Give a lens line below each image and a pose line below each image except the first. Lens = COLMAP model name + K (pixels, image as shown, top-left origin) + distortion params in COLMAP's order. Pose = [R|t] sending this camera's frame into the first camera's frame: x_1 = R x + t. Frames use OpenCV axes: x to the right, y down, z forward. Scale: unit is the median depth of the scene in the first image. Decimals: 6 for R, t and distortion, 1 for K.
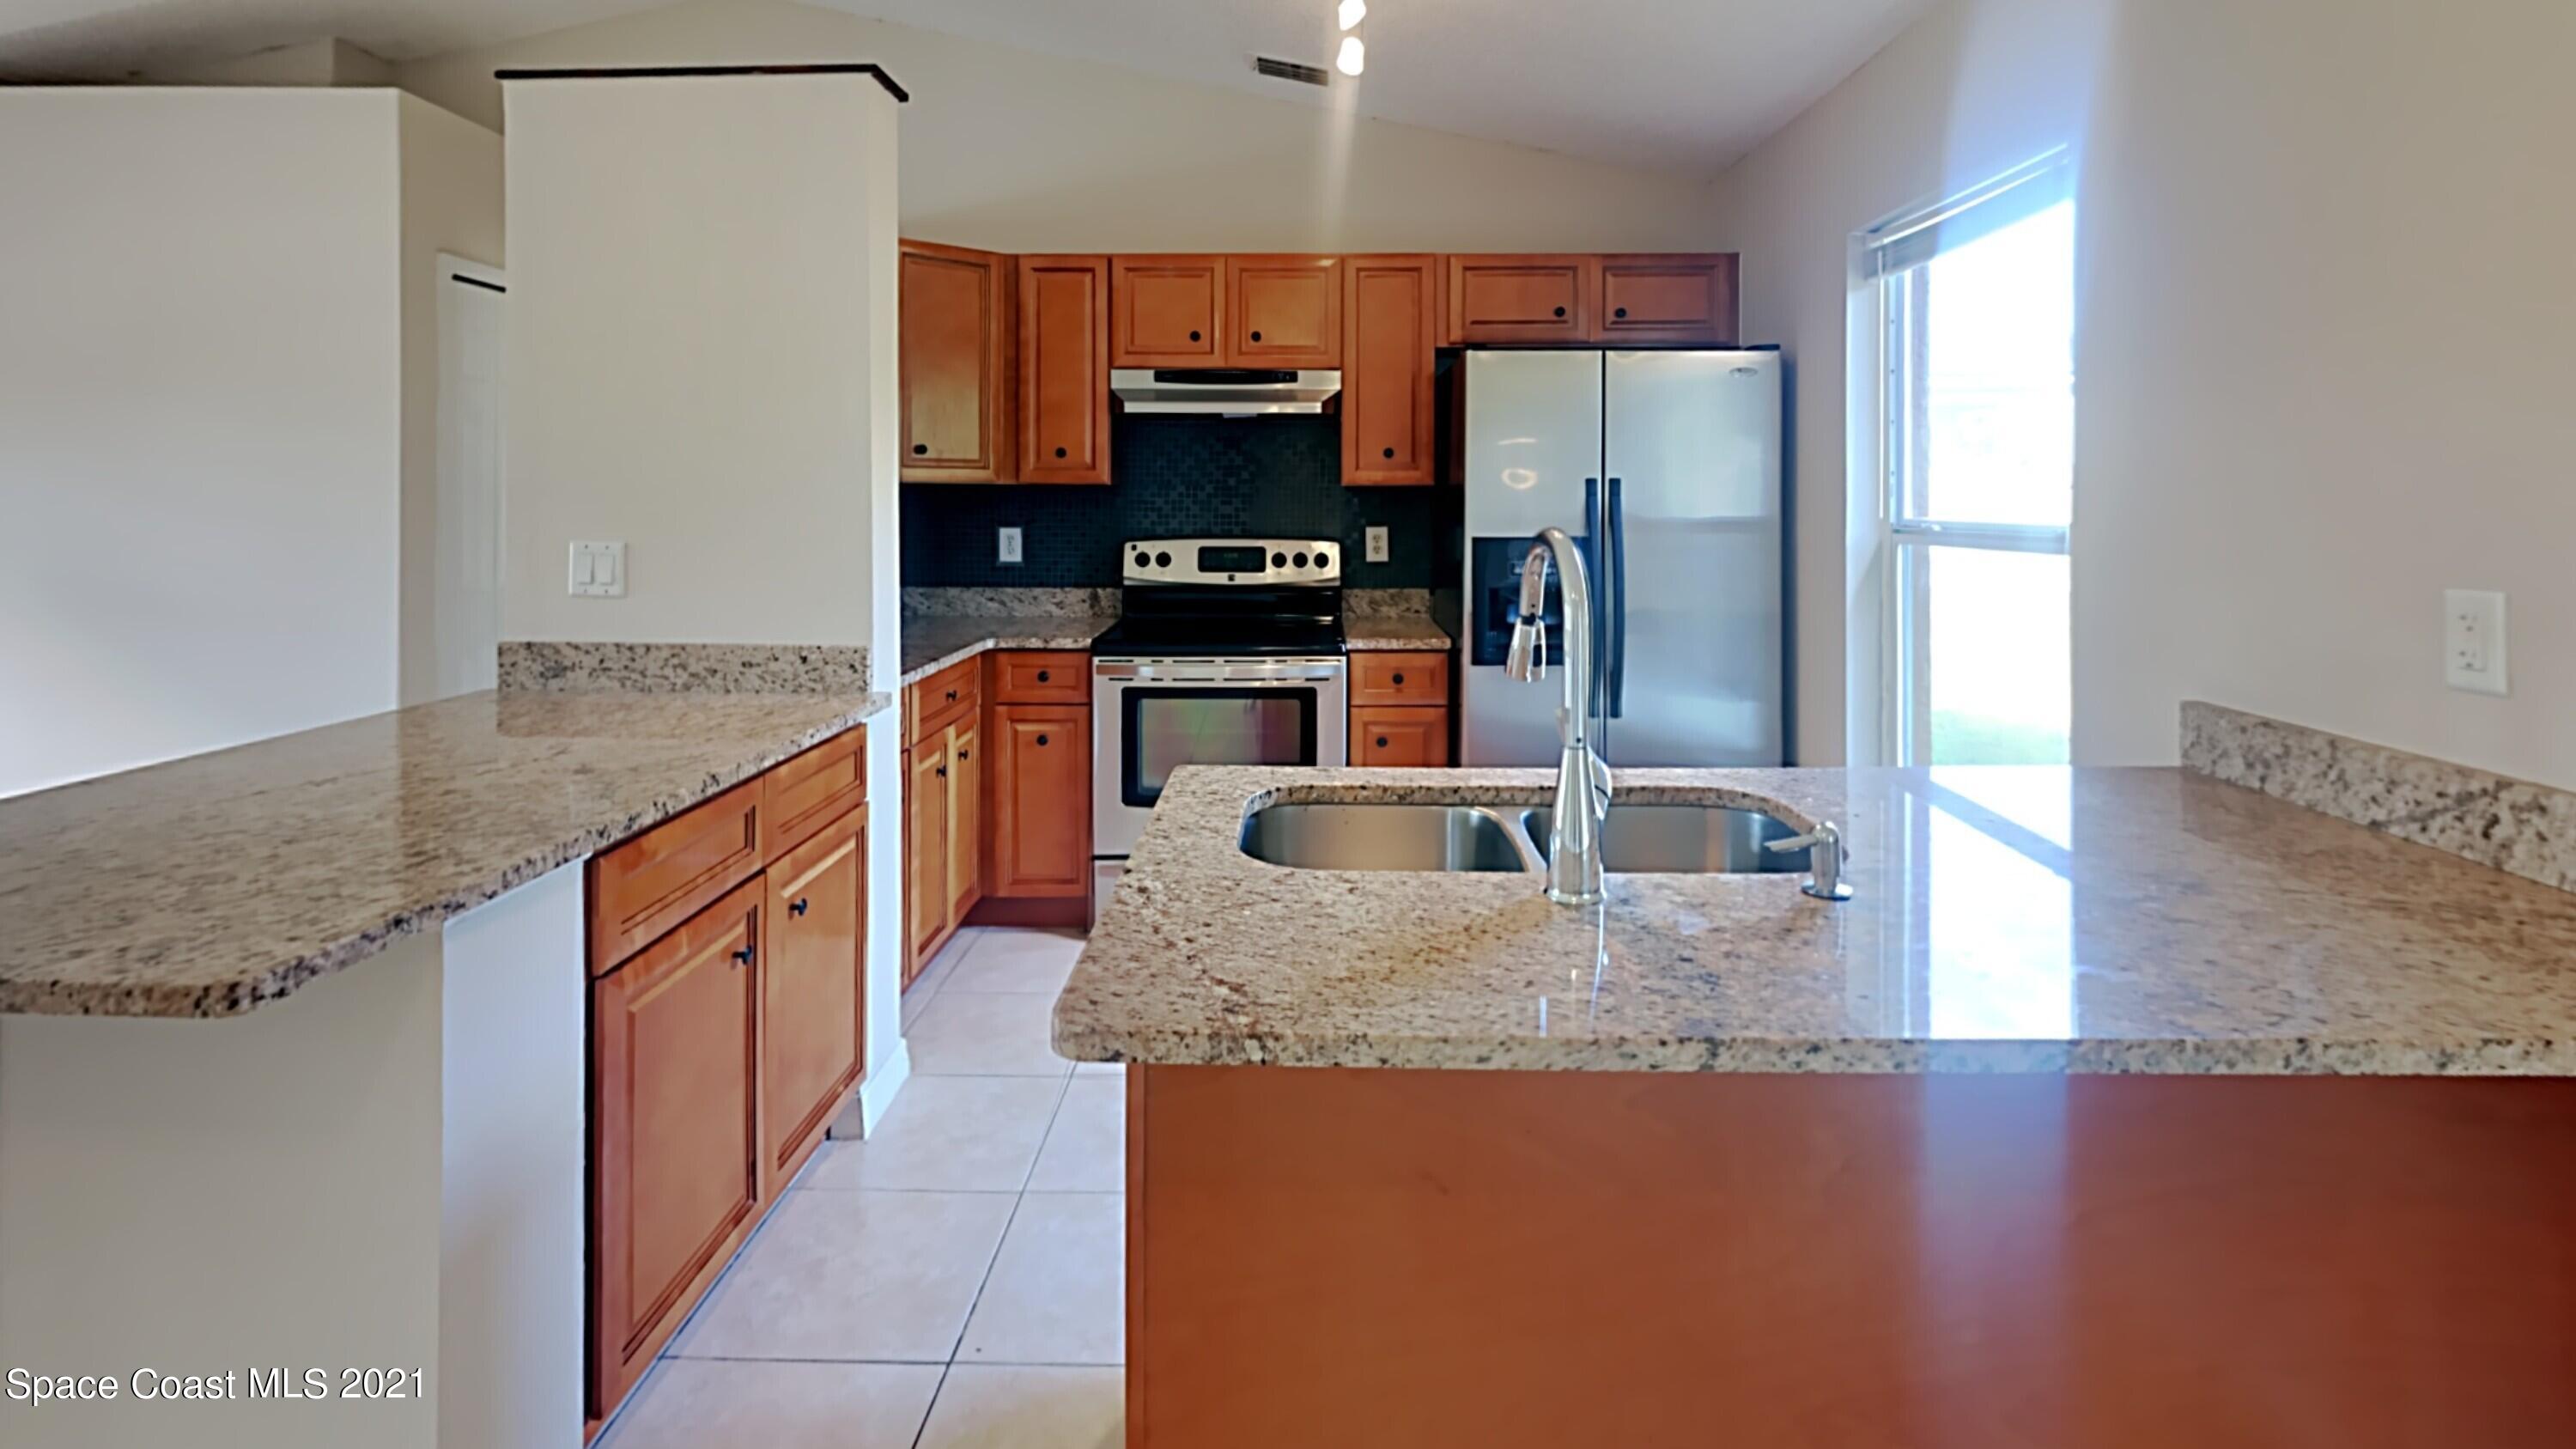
lens RADIAL K [[1164.4, 0, 1294.5], [0, 1164.4, 510.5], [0, 0, 1]] dist [-0.009120, 0.000961]
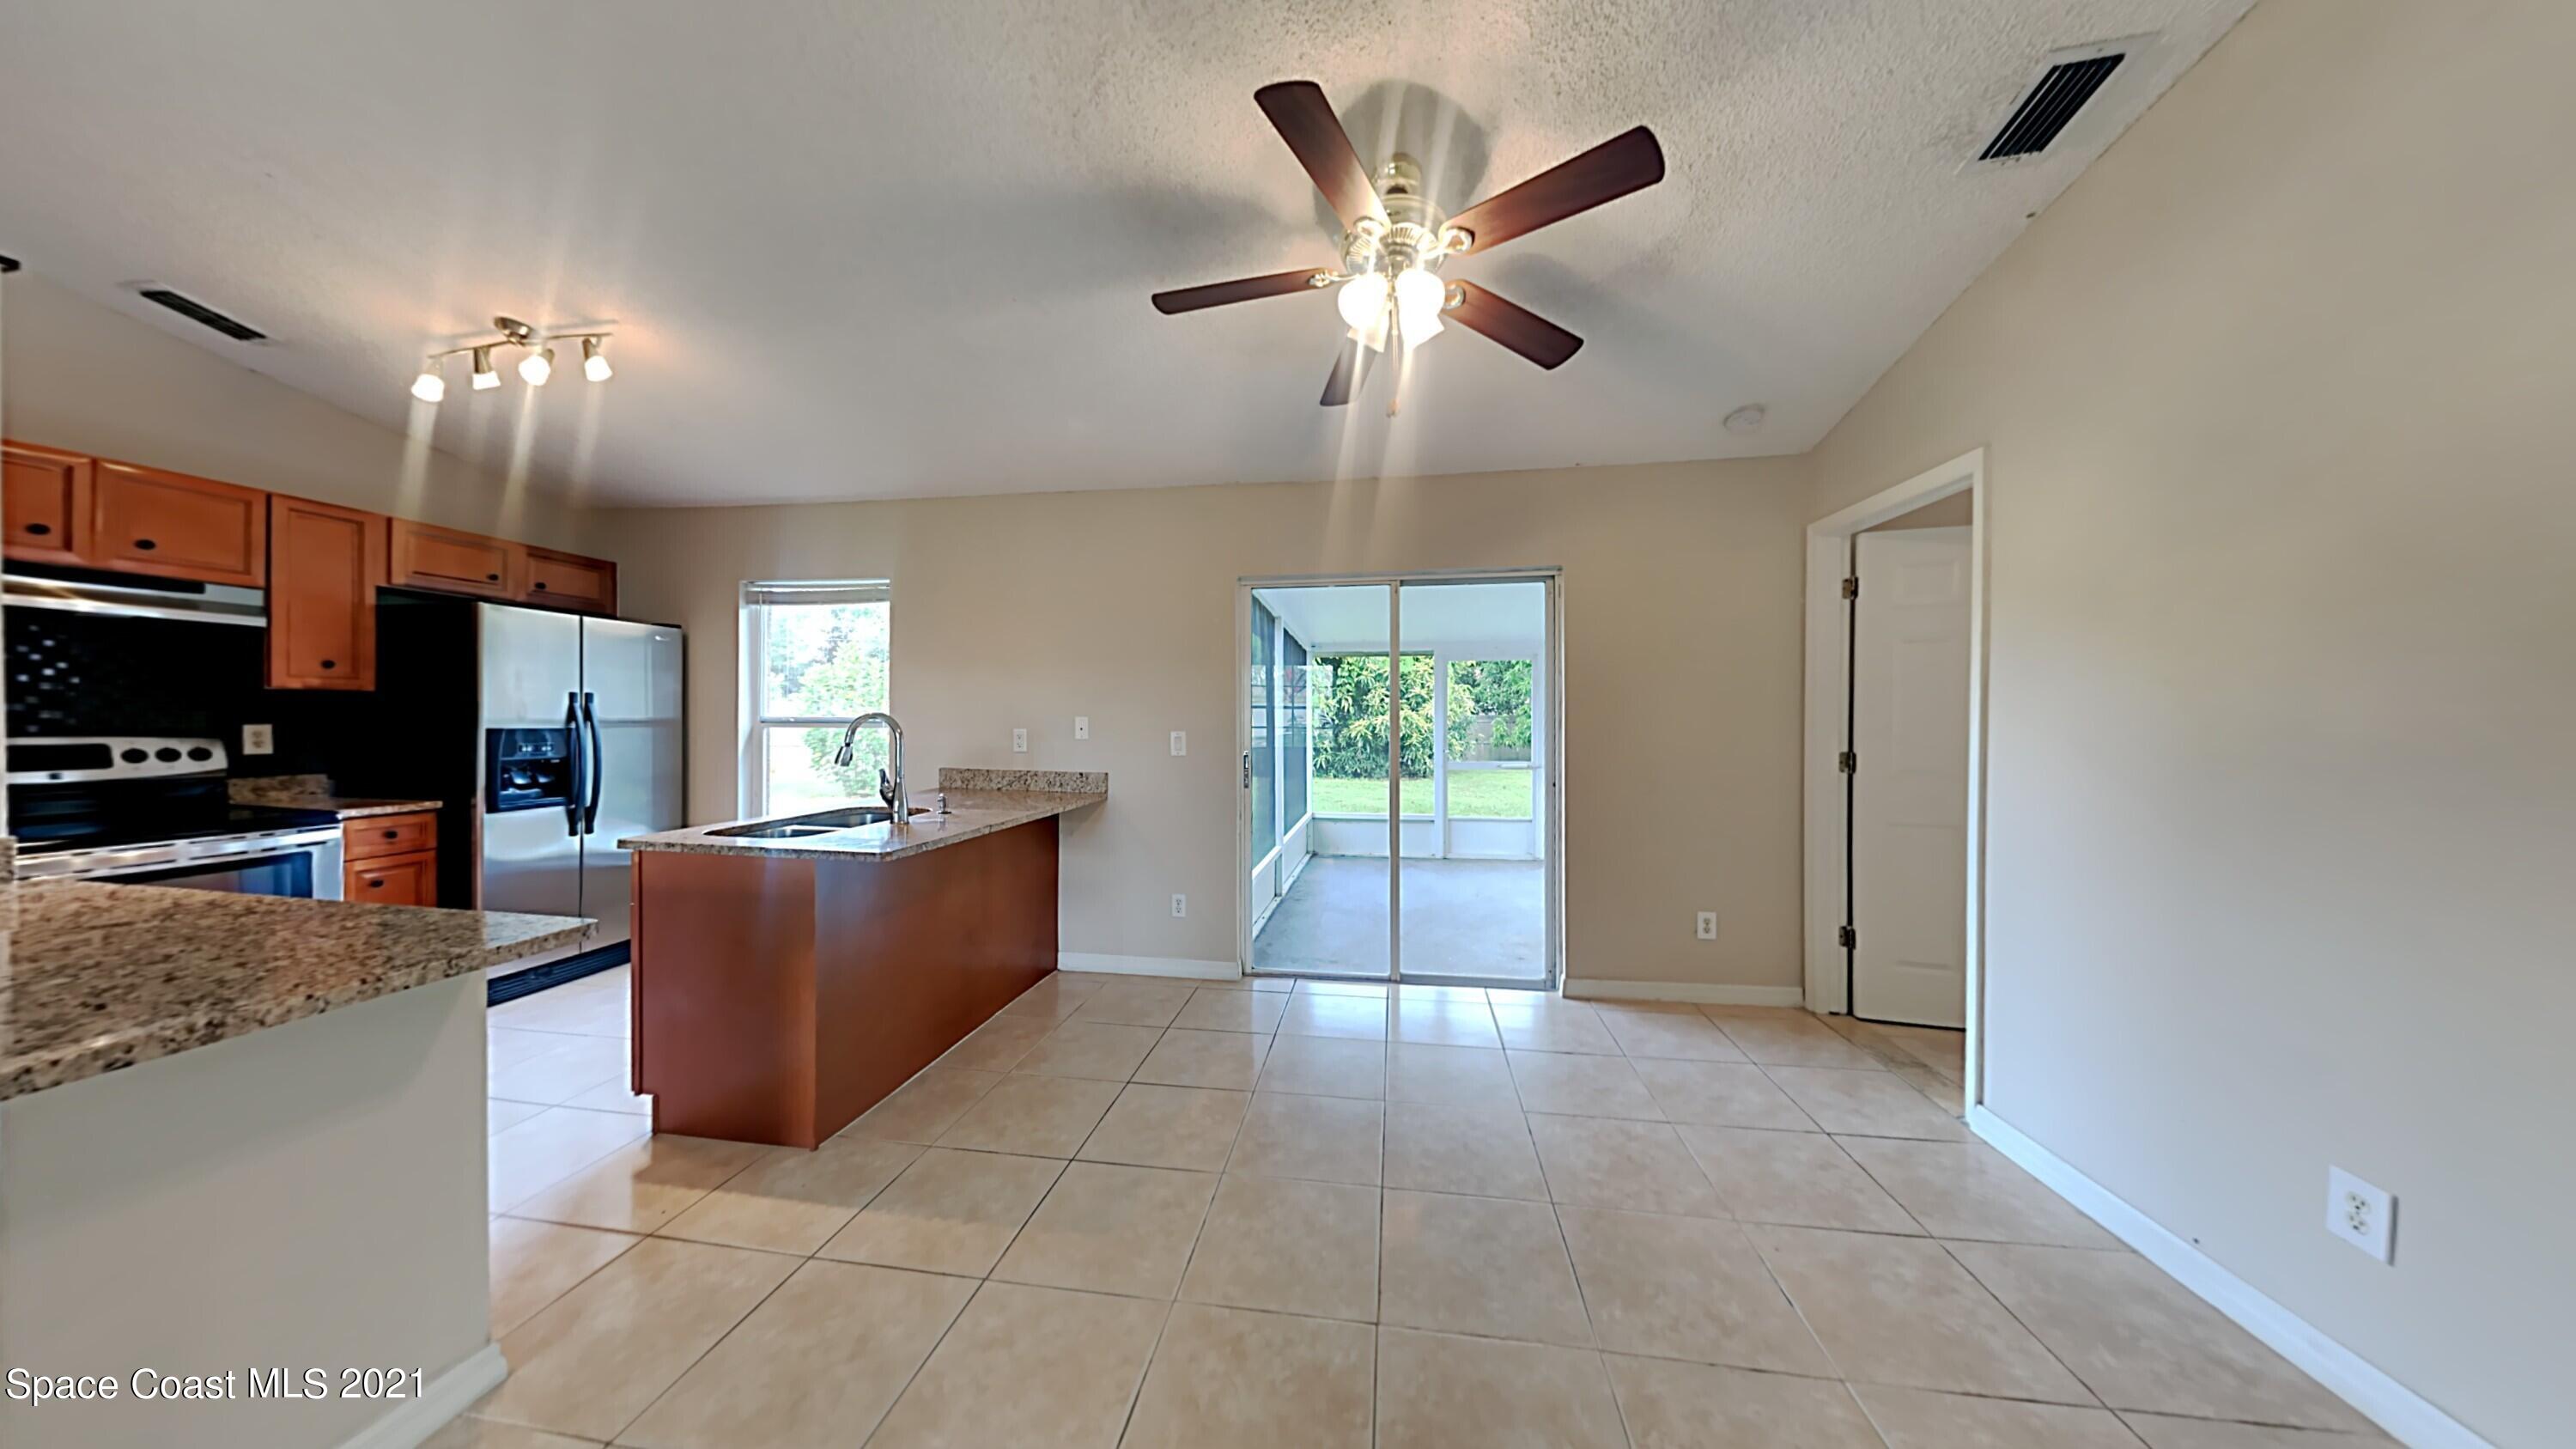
lens RADIAL K [[723.7, 0, 1281.0], [0, 723.7, 724.9], [0, 0, 1]] dist [-0.000544, 0.000057]
pose [[0.127738, -0.010064, 0.991757, -0.573857], [0.001579, 0.999949, 0.009943, 0.010246], [-0.991807, 0.000296, 0.127748, -0.119657]]
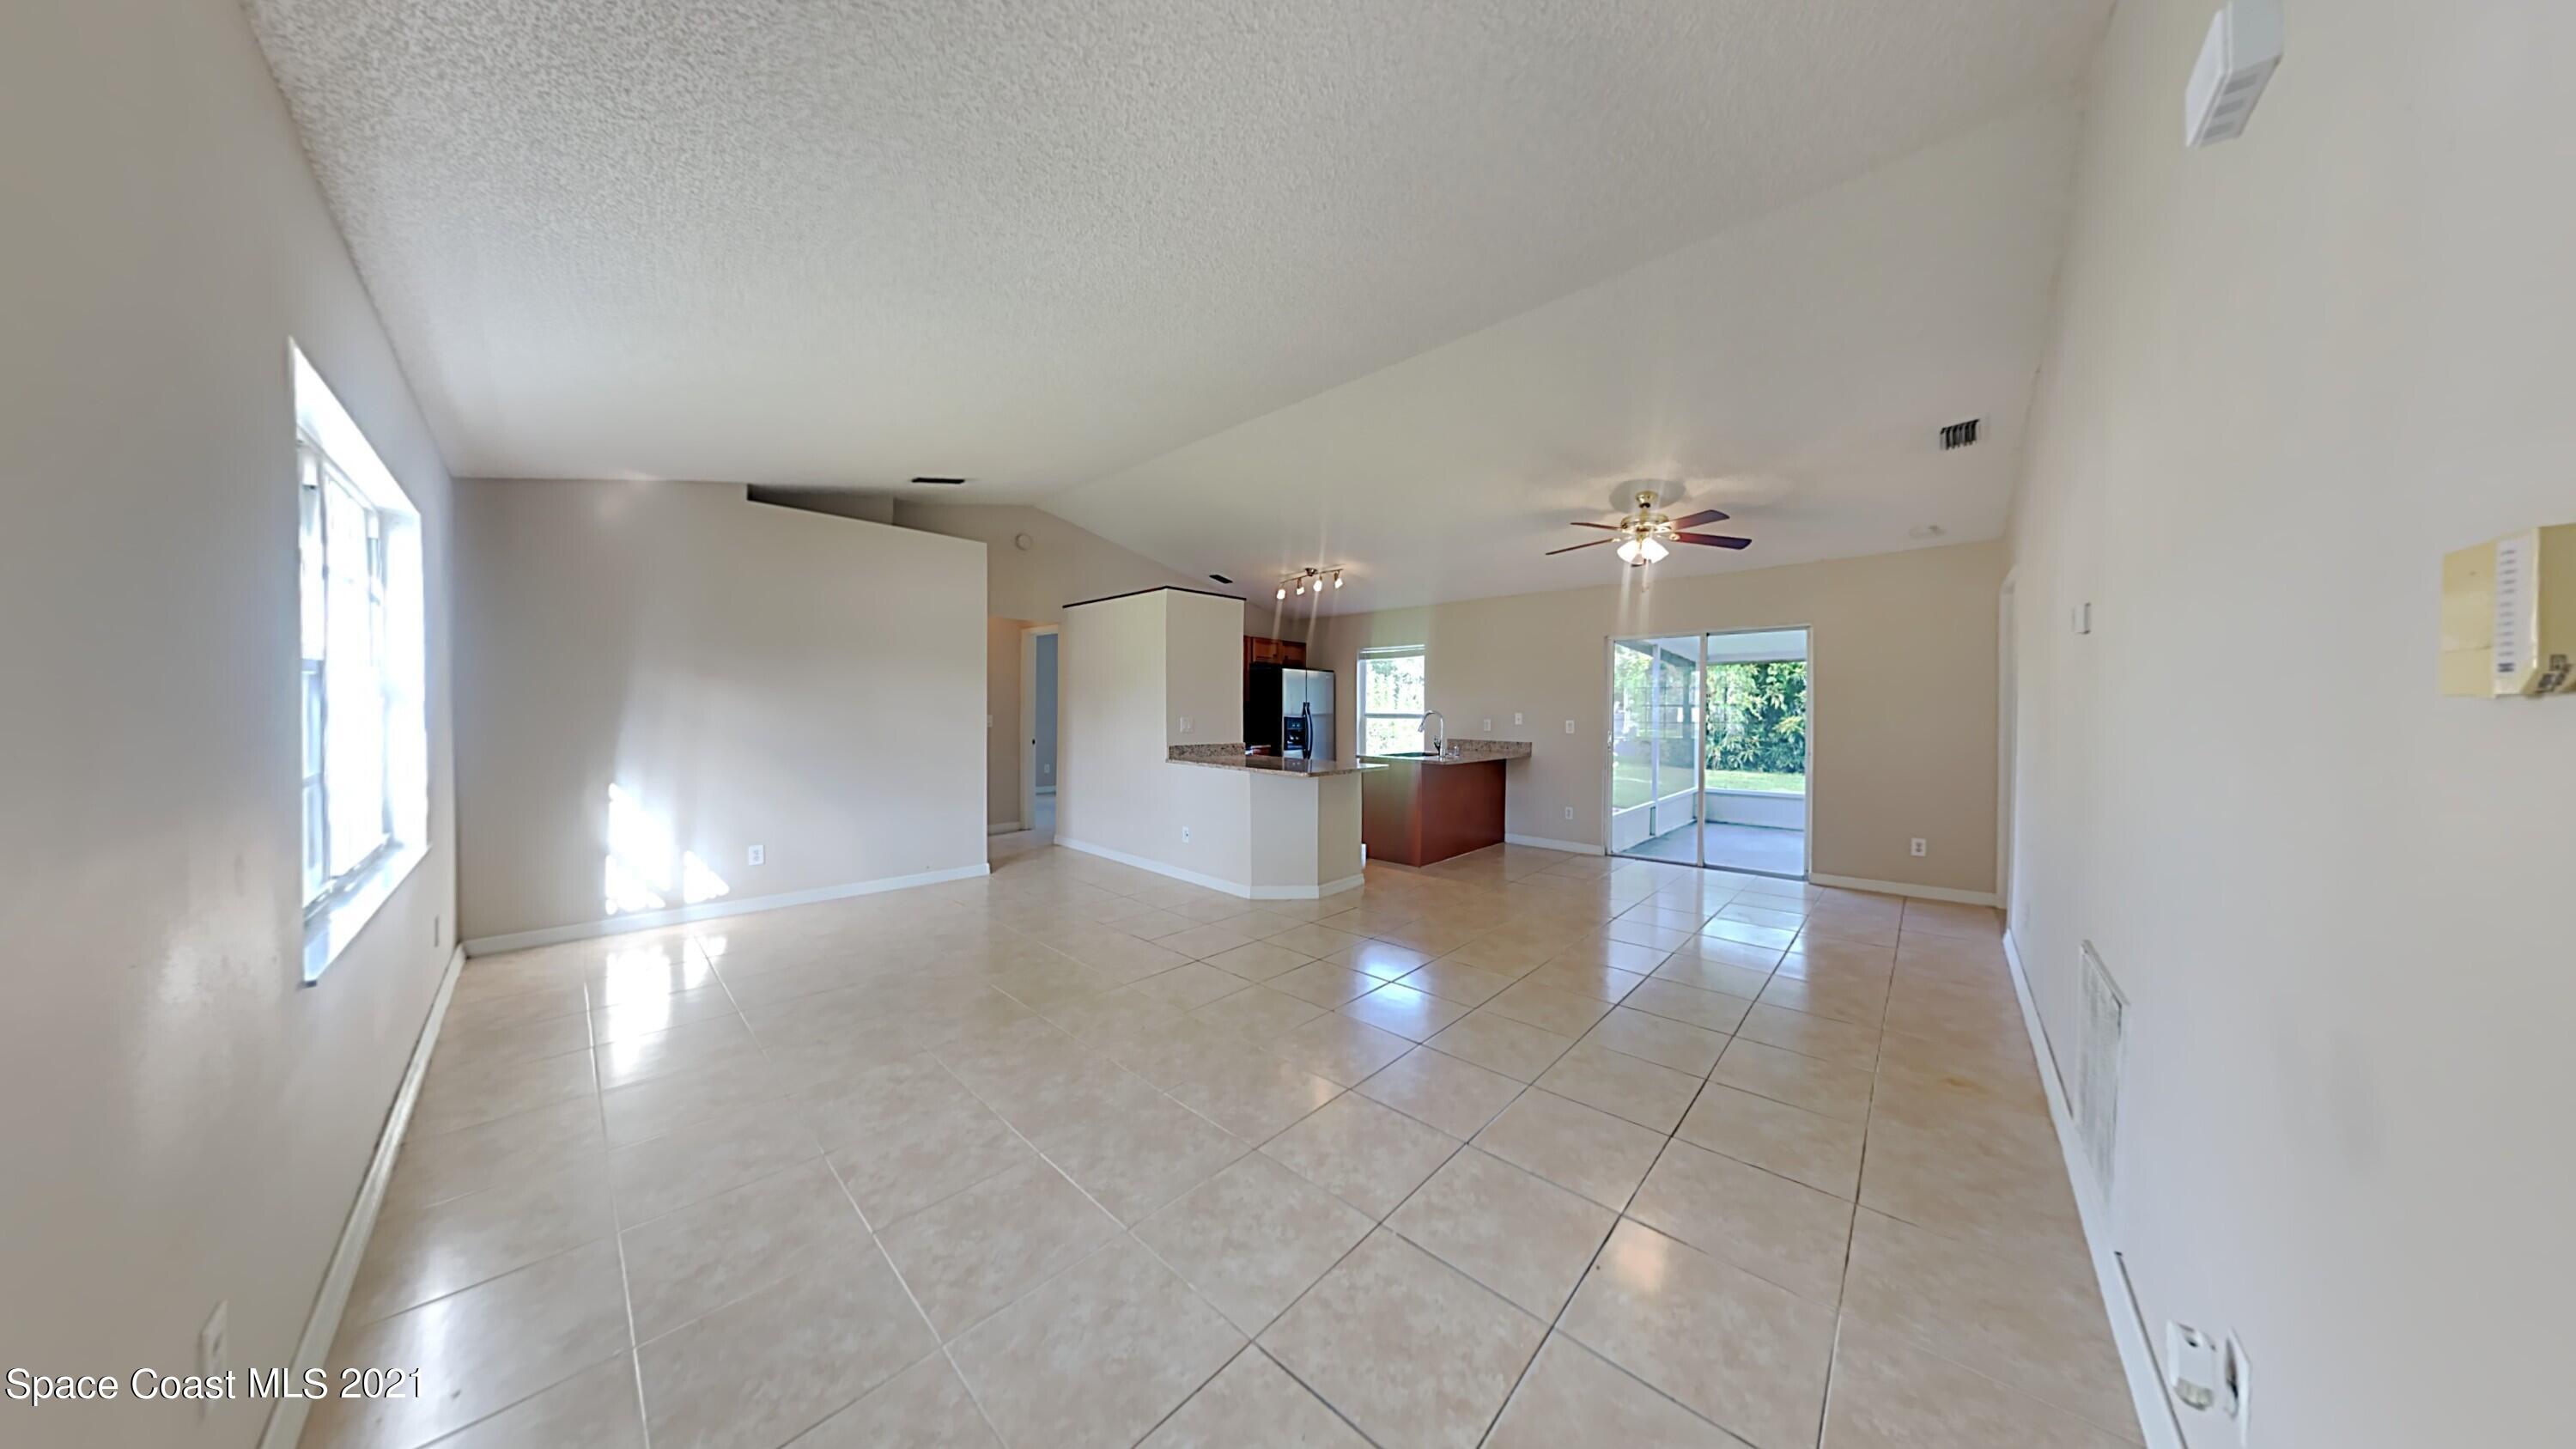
lens RADIAL K [[723.7, 0, 1302.2], [0, 723.7, 726.1], [0, 0, 1]] dist [-0.000544, 0.000057]
pose [[0.637290, -0.011648, 0.770536, -1.479583], [-0.000909, 0.999874, 0.015867, 0.013606], [-0.770623, -0.010813, 0.637199, -0.508366]]
